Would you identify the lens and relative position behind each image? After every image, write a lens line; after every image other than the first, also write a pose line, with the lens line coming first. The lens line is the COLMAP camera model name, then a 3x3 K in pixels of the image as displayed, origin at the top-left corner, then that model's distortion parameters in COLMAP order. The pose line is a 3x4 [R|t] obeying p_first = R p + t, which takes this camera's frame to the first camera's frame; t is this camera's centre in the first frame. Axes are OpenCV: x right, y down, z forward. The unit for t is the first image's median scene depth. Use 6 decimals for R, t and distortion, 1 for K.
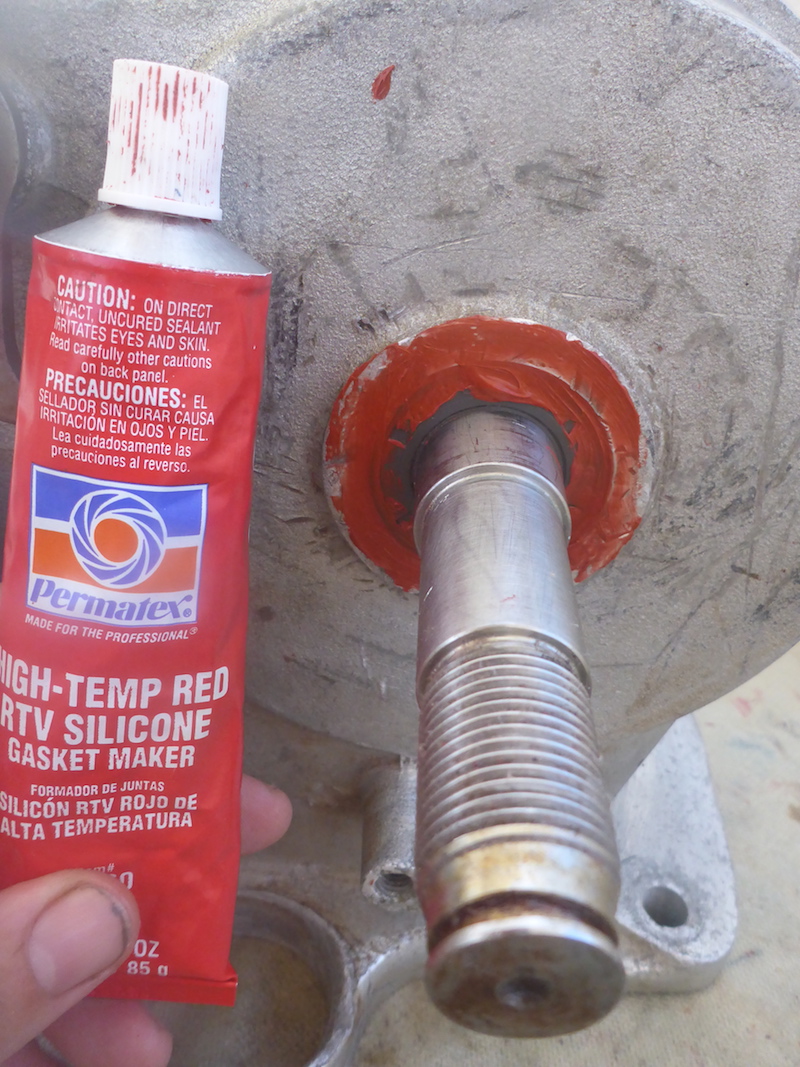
lens RADIAL K [[930.5, 0, 400.0], [0, 930.5, 533.5], [0, 0, 1]] dist [-0.014366, 0.005502]
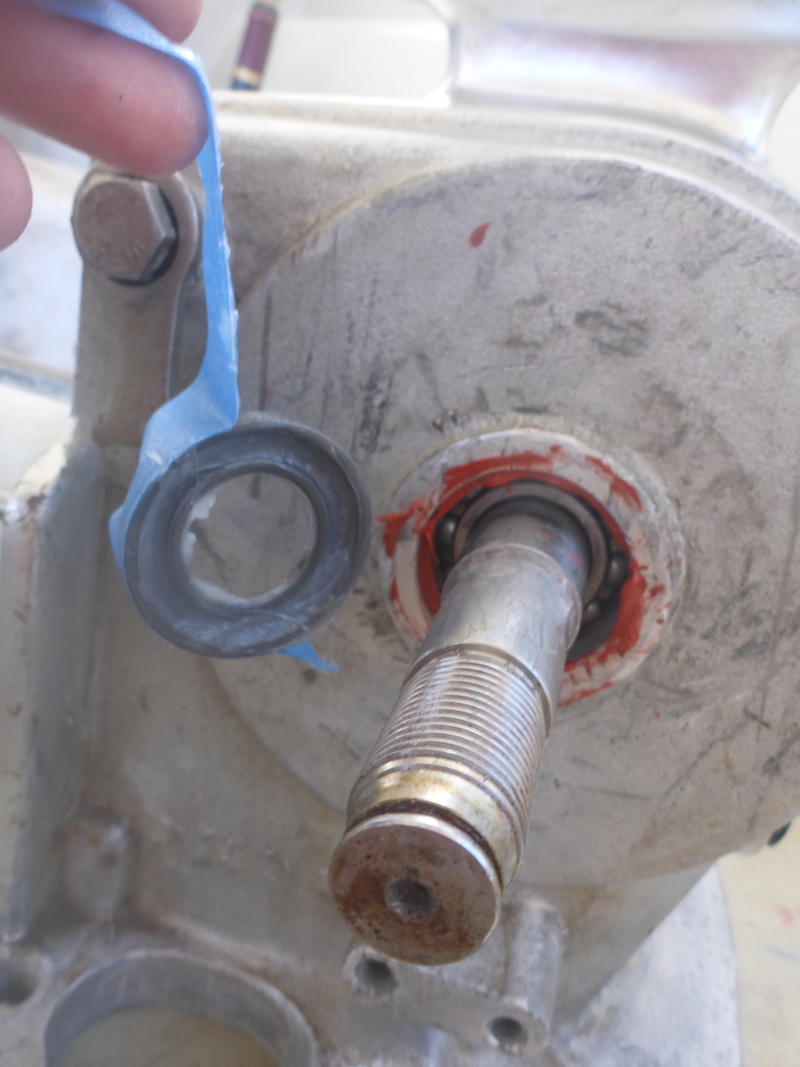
lens RADIAL K [[930.5, 0, 400.0], [0, 930.5, 533.5], [0, 0, 1]] dist [-0.014366, 0.005502]
pose [[0.972317, 0.169845, -0.160473, 0.135703], [-0.204449, 0.950907, -0.232328, 0.200221], [0.113135, 0.258705, 0.959308, -0.116821]]
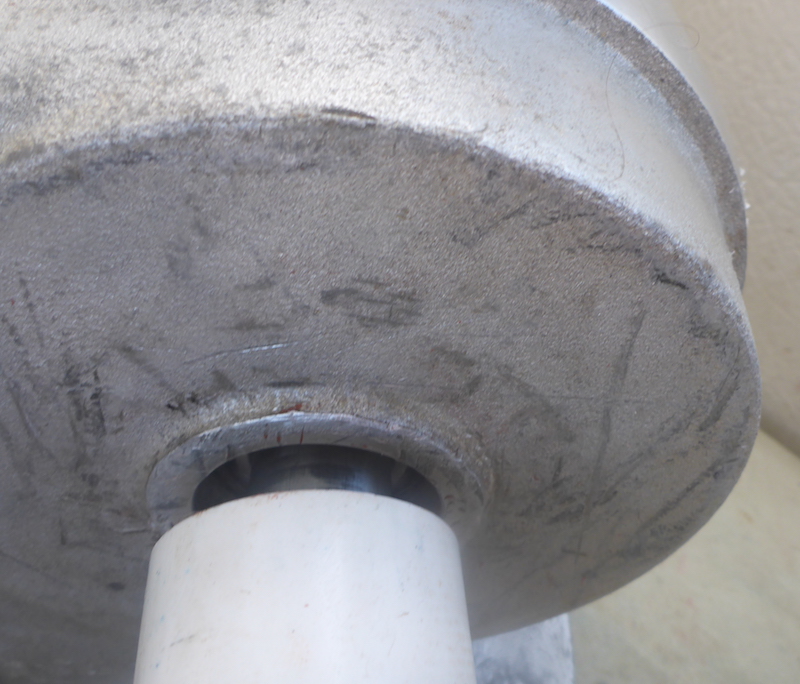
lens RADIAL K [[841.4, 0, 427.0], [0, 841.4, 341.3], [0, 0, 1]] dist [-0.010237, 0.005654]
pose [[0.995107, -0.017807, 0.097184, 0.137602], [-0.008542, 0.964435, 0.264182, -0.527904], [-0.098432, -0.263719, 0.959564, 0.190029]]
